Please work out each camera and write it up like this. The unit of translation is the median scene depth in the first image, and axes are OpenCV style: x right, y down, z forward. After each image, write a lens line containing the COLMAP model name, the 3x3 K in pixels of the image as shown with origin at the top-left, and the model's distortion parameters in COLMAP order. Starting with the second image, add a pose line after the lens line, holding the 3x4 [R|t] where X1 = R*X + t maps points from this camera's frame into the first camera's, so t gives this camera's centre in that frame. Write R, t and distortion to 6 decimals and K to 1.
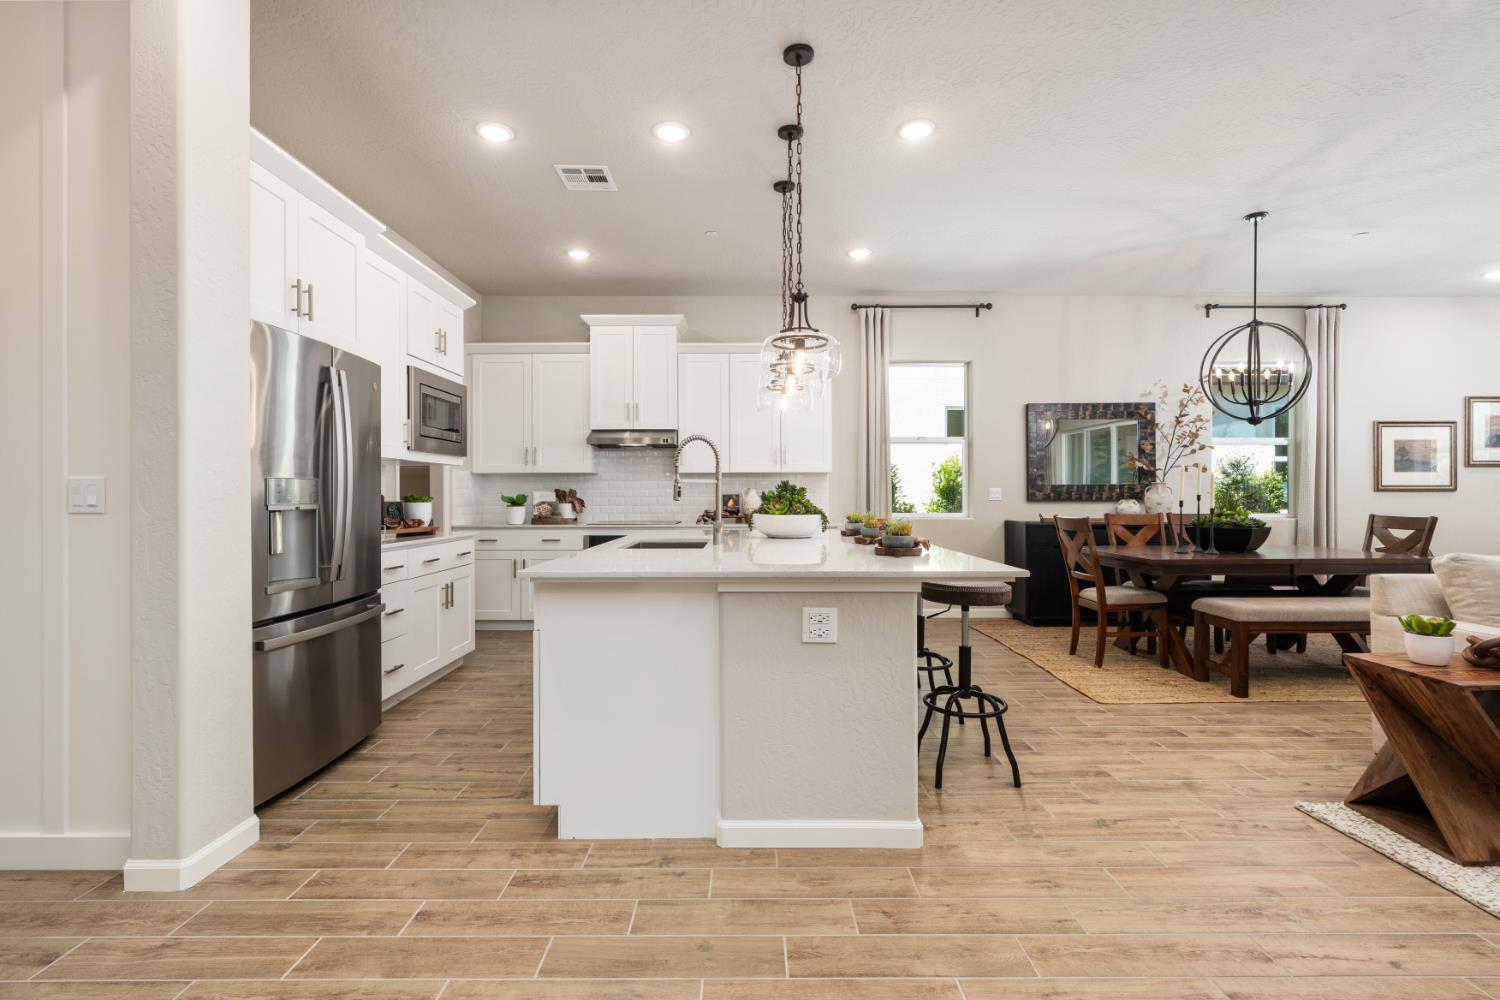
lens RADIAL K [[674.3, 0, 748.5], [0, 674.3, 494.7], [0, 0, 1]] dist [-0.003505, 0.001599]
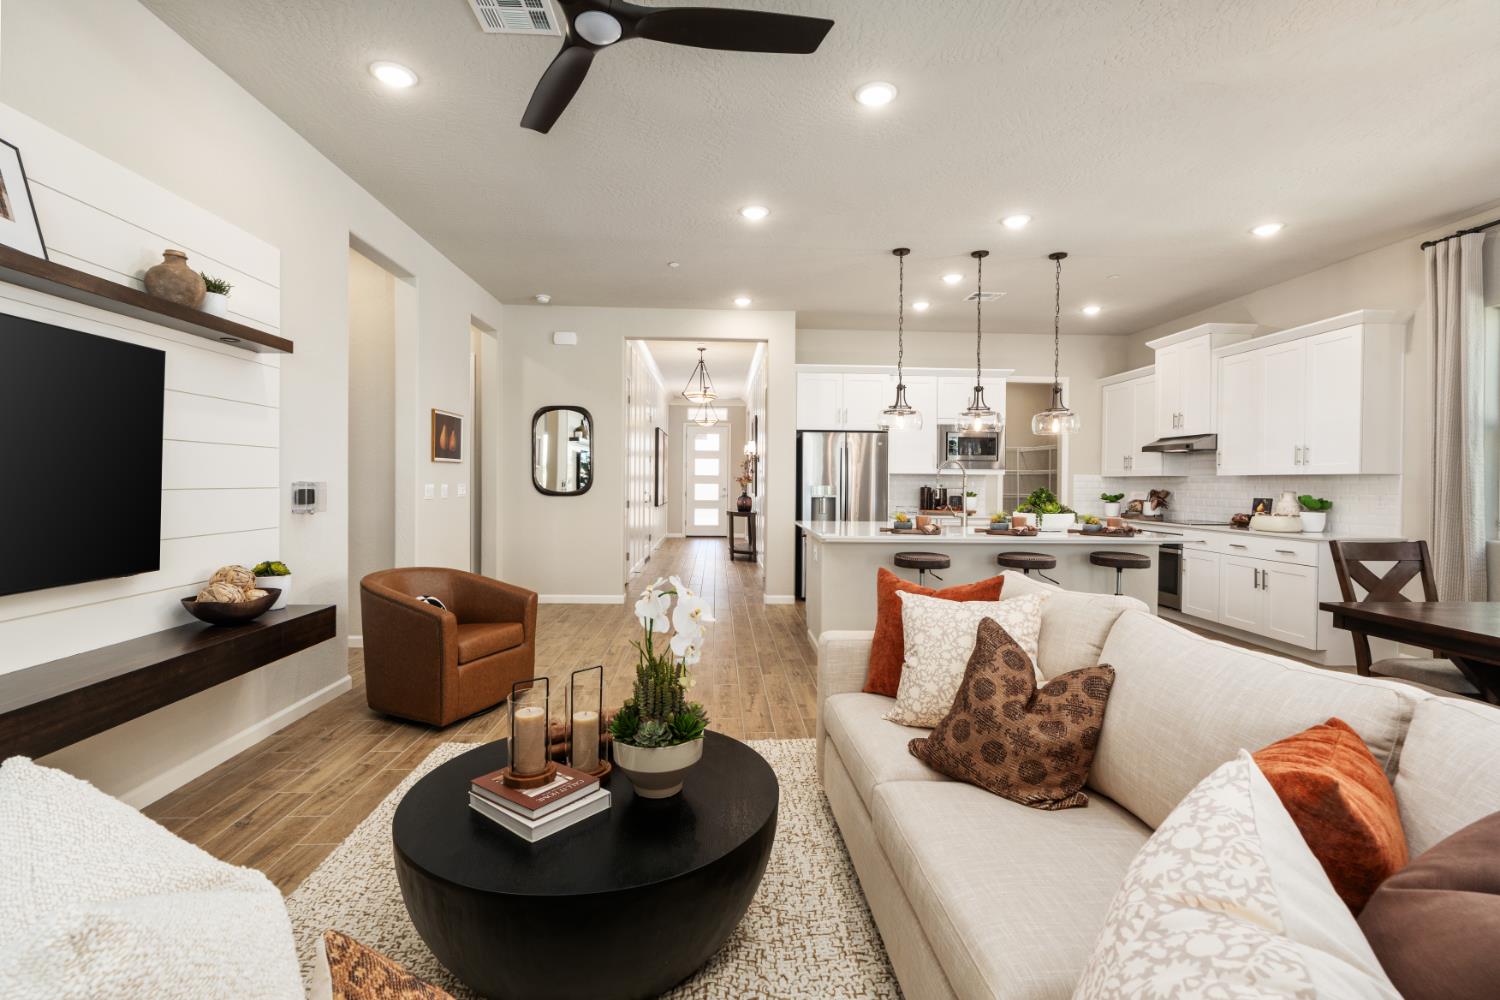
lens RADIAL K [[676.6, 0, 748.8], [0, 676.6, 485.0], [0, 0, 1]] dist [-0.003447, -0.000092]
pose [[0.045677, 0.008075, -0.998924, 0.997059], [-0.009511, 0.999926, 0.007648, -0.021647], [0.998911, 0.009151, 0.045750, 0.277454]]
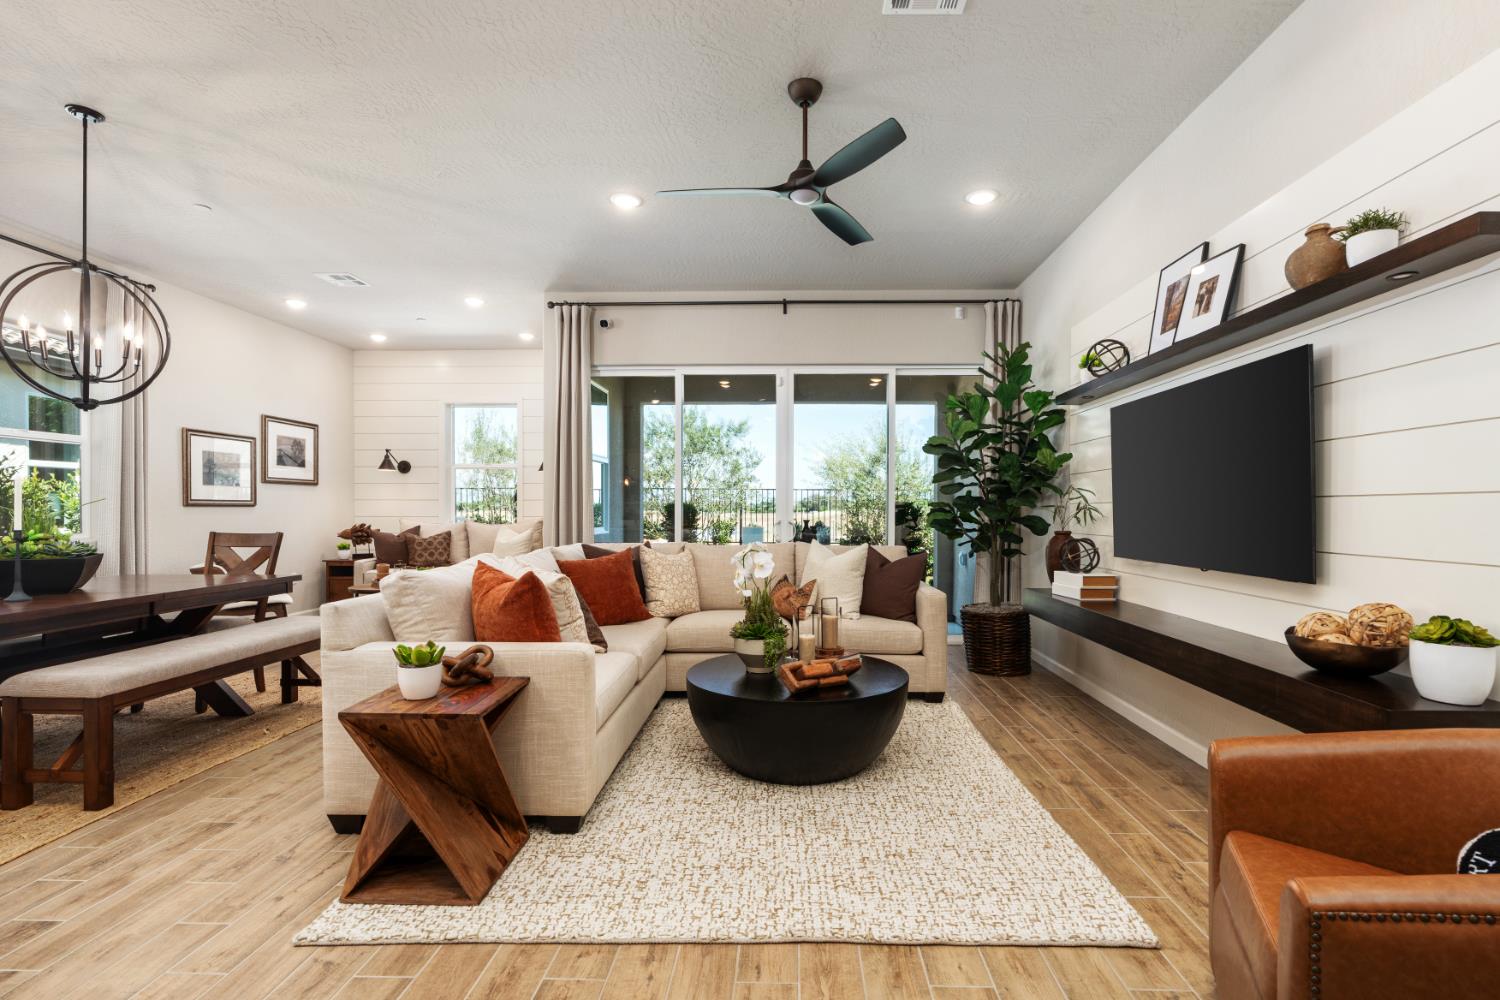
lens RADIAL K [[683.9, 0, 775.4], [0, 683.9, 517.9], [0, 0, 1]] dist [-0.002703, 0.000835]
pose [[0.028391, -0.009411, 0.999553, 0.048600], [-0.002660, 0.999951, 0.009491, 0.000410], [-0.999593, -0.002928, 0.028365, 0.218190]]
